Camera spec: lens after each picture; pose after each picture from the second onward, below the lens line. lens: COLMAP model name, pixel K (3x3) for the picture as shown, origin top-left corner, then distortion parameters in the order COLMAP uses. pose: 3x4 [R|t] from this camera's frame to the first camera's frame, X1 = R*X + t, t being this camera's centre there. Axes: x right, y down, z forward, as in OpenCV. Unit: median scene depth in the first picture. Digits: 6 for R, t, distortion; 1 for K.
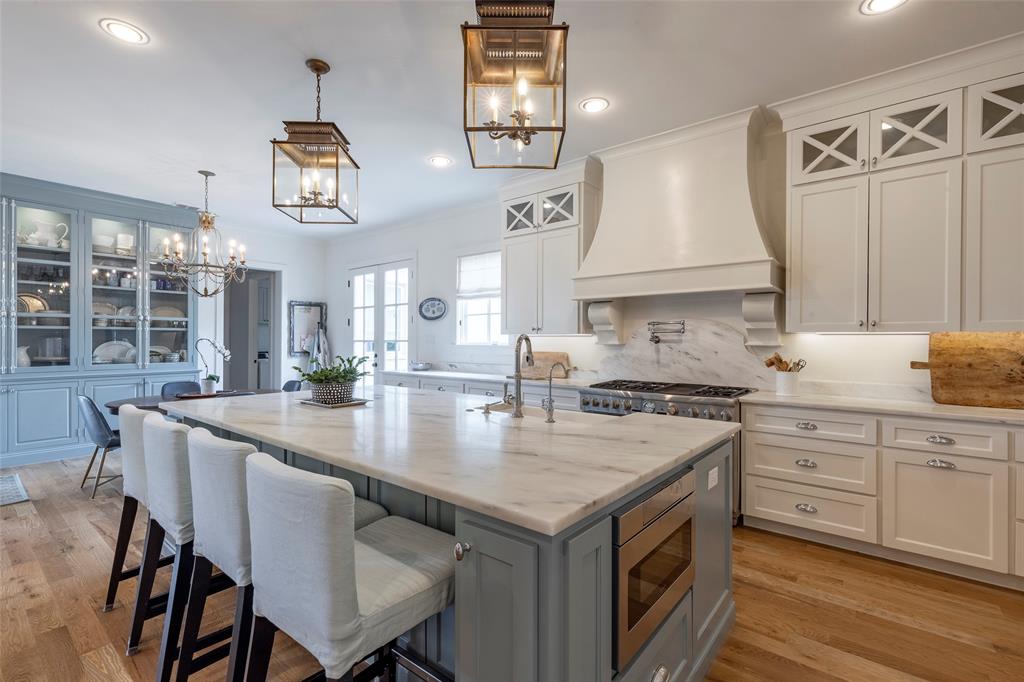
lens RADIAL K [[462.0, 0, 512.6], [0, 462.0, 344.8], [0, 0, 1]] dist [0.008572, -0.000830]
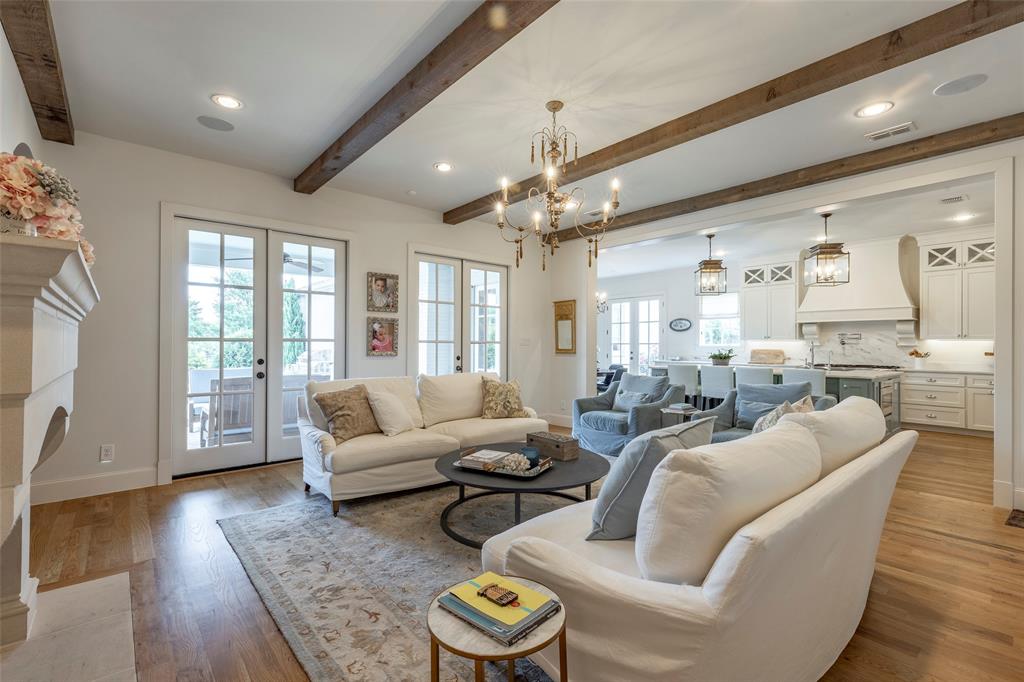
lens RADIAL K [[462.0, 0, 513.3], [0, 462.0, 343.5], [0, 0, 1]] dist [0.008572, -0.000830]
pose [[0.984585, 0.001227, -0.174902, -0.612366], [-0.003425, 0.999919, -0.012270, 0.017699], [0.174873, 0.012680, 0.984509, -0.998386]]
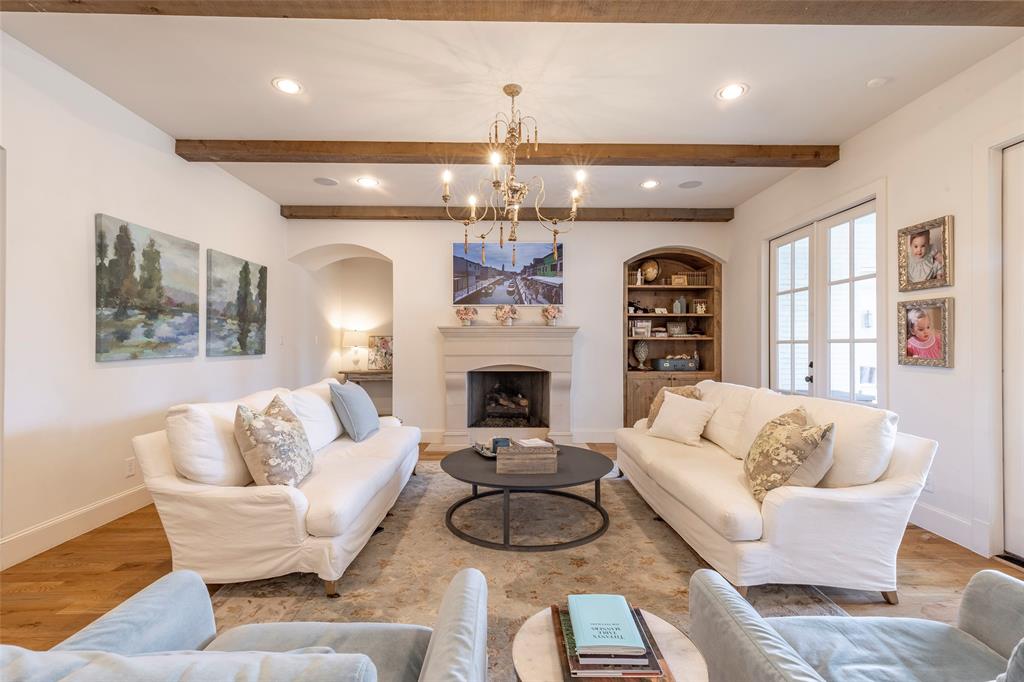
lens RADIAL K [[462.0, 0, 514.5], [0, 462.0, 341.9], [0, 0, 1]] dist [0.008572, -0.000830]
pose [[-0.766626, -0.008322, -0.642040, -0.260464], [-0.009767, 0.999951, -0.001299, 0.007612], [0.642019, 0.005275, -0.766670, 0.195900]]
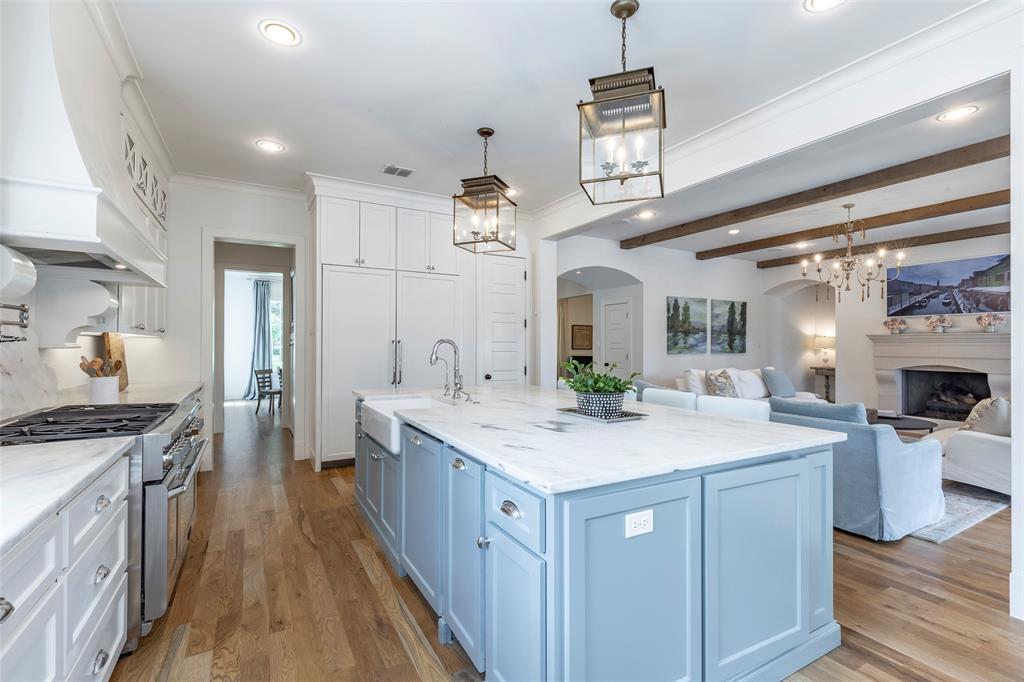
lens RADIAL K [[462.0, 0, 508.7], [0, 462.0, 337.8], [0, 0, 1]] dist [0.008572, -0.000830]
pose [[-0.926678, -0.001995, 0.375851, -0.326745], [-0.003733, 0.999985, -0.003896, -0.009776], [-0.375838, -0.005013, -0.926672, 1.087603]]
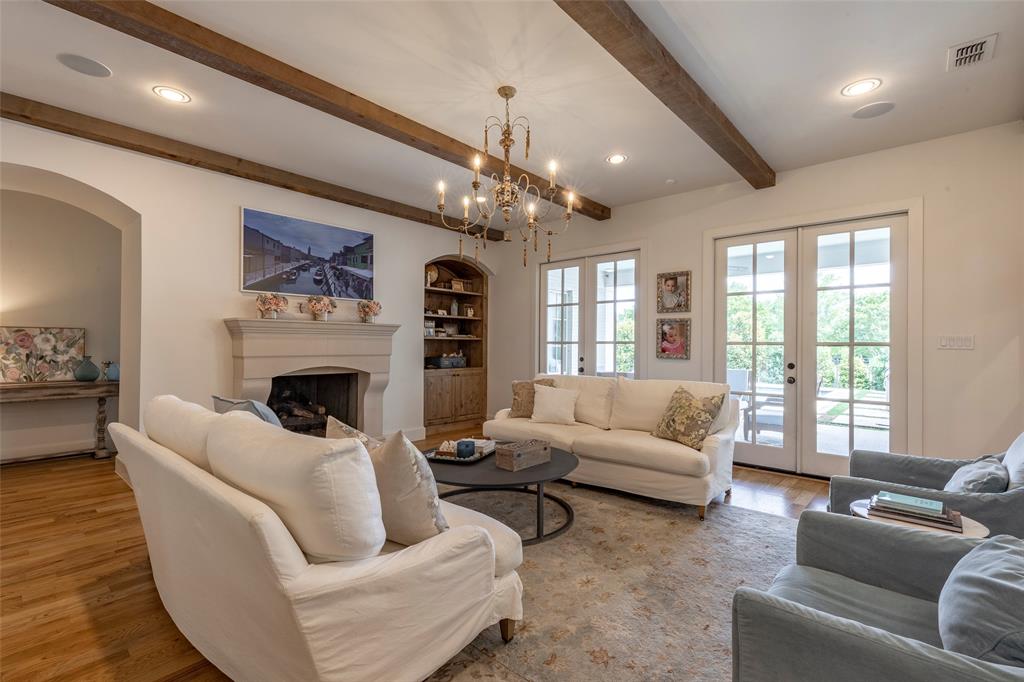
lens RADIAL K [[462.0, 0, 507.1], [0, 462.0, 342.2], [0, 0, 1]] dist [0.008572, -0.000830]
pose [[-0.052889, -0.009999, -0.998550, -0.020124], [-0.017223, 0.999810, -0.009099, 0.013807], [0.998452, 0.016717, -0.053051, -0.268675]]
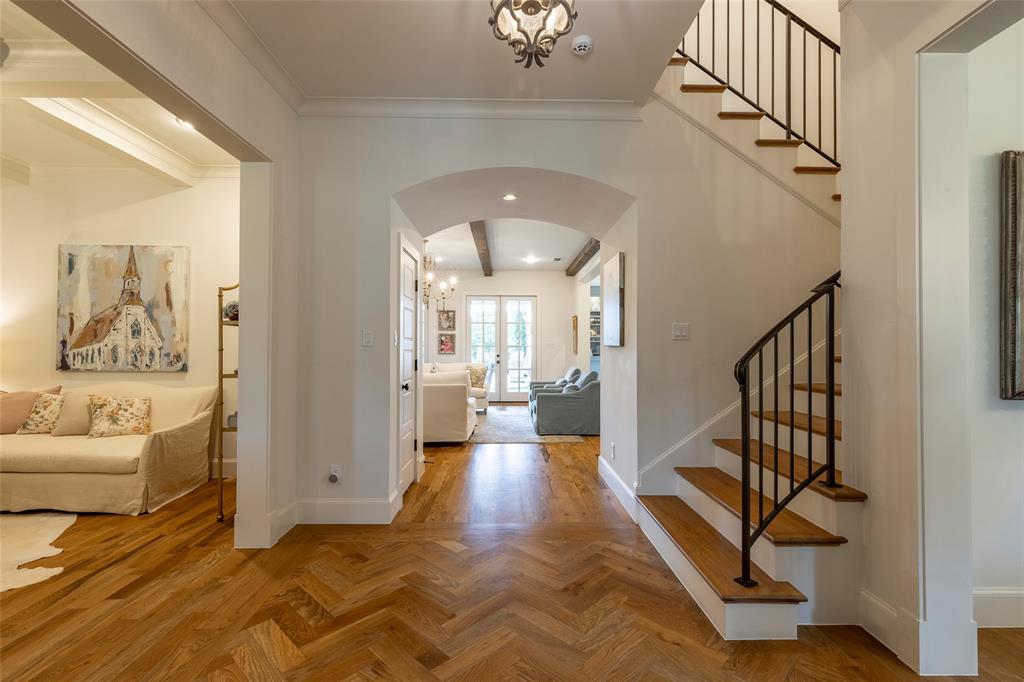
lens RADIAL K [[462.0, 0, 512.9], [0, 462.0, 342.1], [0, 0, 1]] dist [0.008572, -0.000830]
pose [[0.646660, -0.009702, -0.762716, 0.699371], [-0.007339, 0.999794, -0.018940, 0.019640], [0.762743, 0.017845, 0.646456, -1.084450]]
